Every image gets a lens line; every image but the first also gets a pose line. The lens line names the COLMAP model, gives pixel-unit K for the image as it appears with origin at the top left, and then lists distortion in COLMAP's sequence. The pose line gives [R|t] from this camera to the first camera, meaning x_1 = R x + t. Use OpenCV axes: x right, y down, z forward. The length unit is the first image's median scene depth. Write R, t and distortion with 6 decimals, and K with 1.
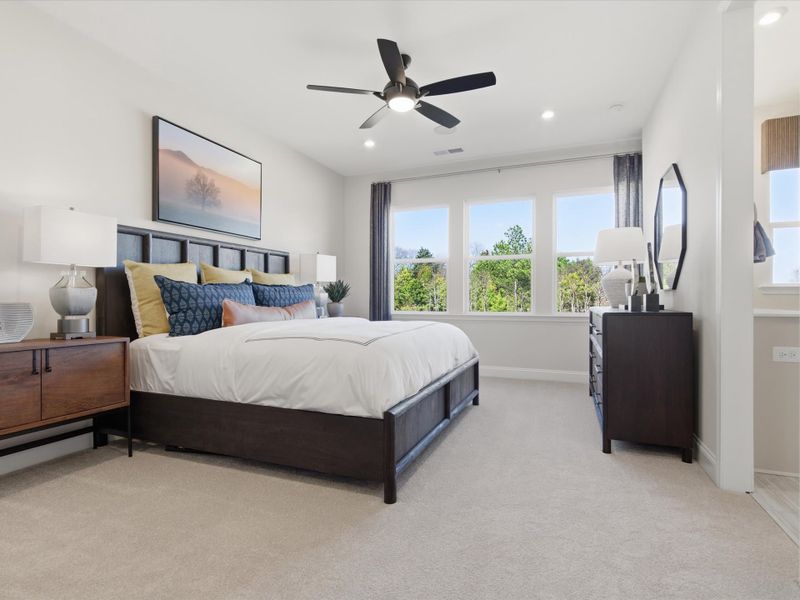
lens RADIAL K [[412.3, 0, 383.6], [0, 412.3, 302.2], [0, 0, 1]] dist [0.010935, -0.004192]
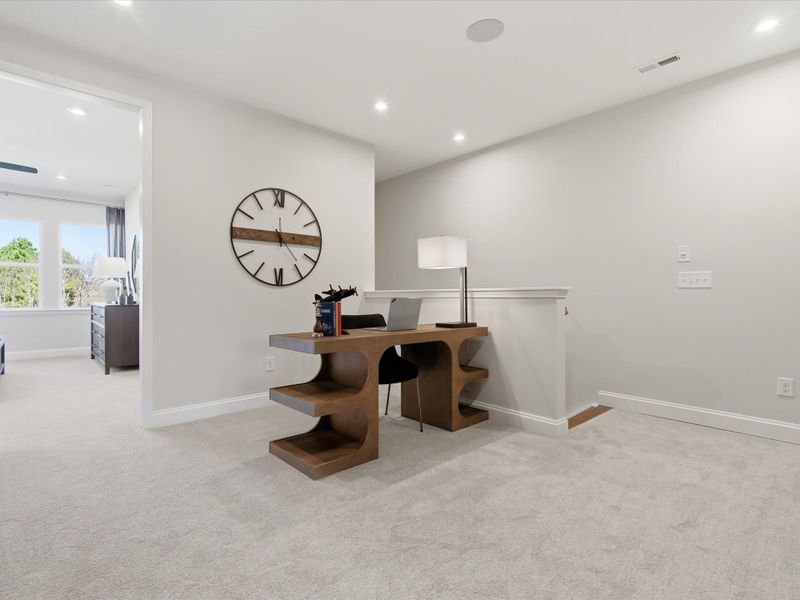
lens RADIAL K [[412.3, 0, 400.1], [0, 412.3, 297.6], [0, 0, 1]] dist [0.010935, -0.004192]
pose [[0.414038, 0.000259, 0.910260, -0.527327], [0.001997, 0.999997, -0.001193, -0.005705], [-0.910257, 0.002312, 0.414036, -0.847784]]
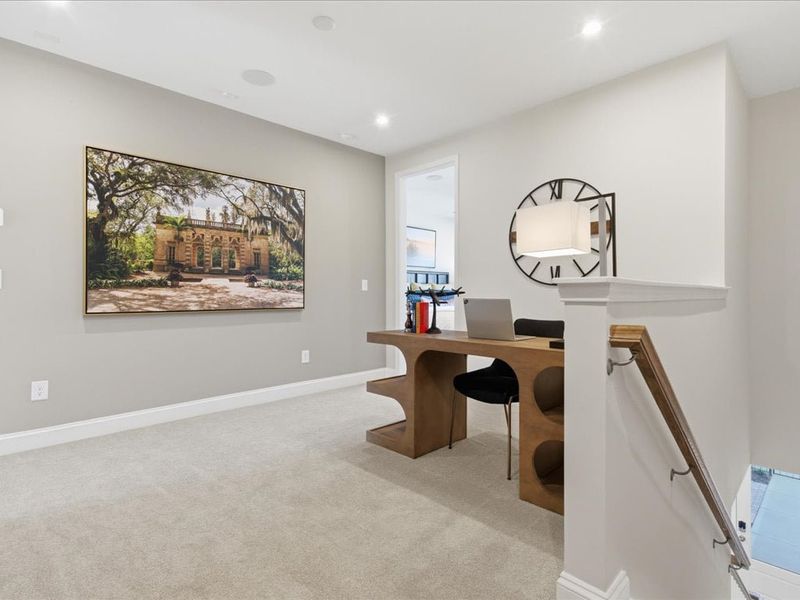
lens RADIAL K [[412.3, 0, 392.2], [0, 412.3, 298.2], [0, 0, 1]] dist [0.010935, -0.004192]
pose [[0.923331, 0.003669, -0.383988, 0.358989], [-0.001683, 0.999983, 0.005508, -0.010778], [0.384002, -0.004440, 0.923322, -1.195122]]
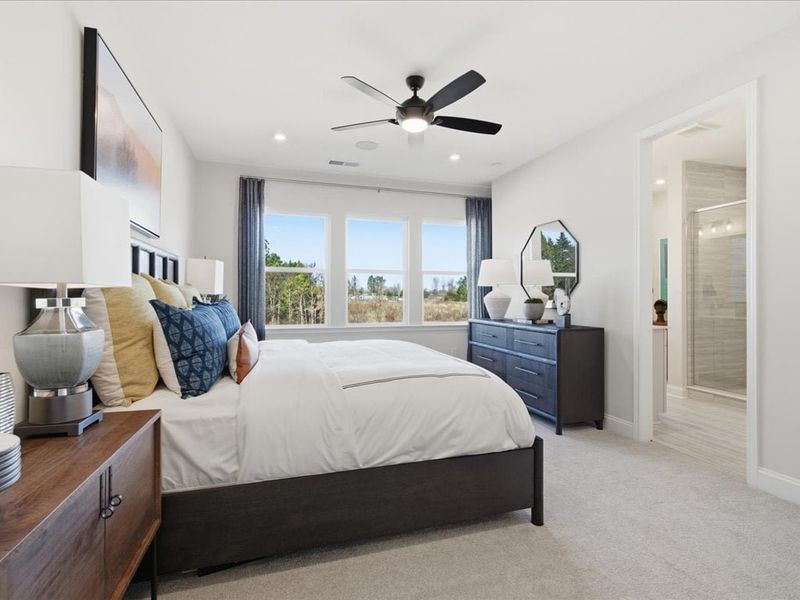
lens RADIAL K [[412.3, 0, 396.9], [0, 412.3, 298.2], [0, 0, 1]] dist [0.010935, -0.004192]
pose [[0.766067, 0.002169, 0.642757, -0.524532], [0.002895, 0.999973, -0.006825, -0.049303], [-0.642755, 0.007089, 0.766039, 0.229901]]
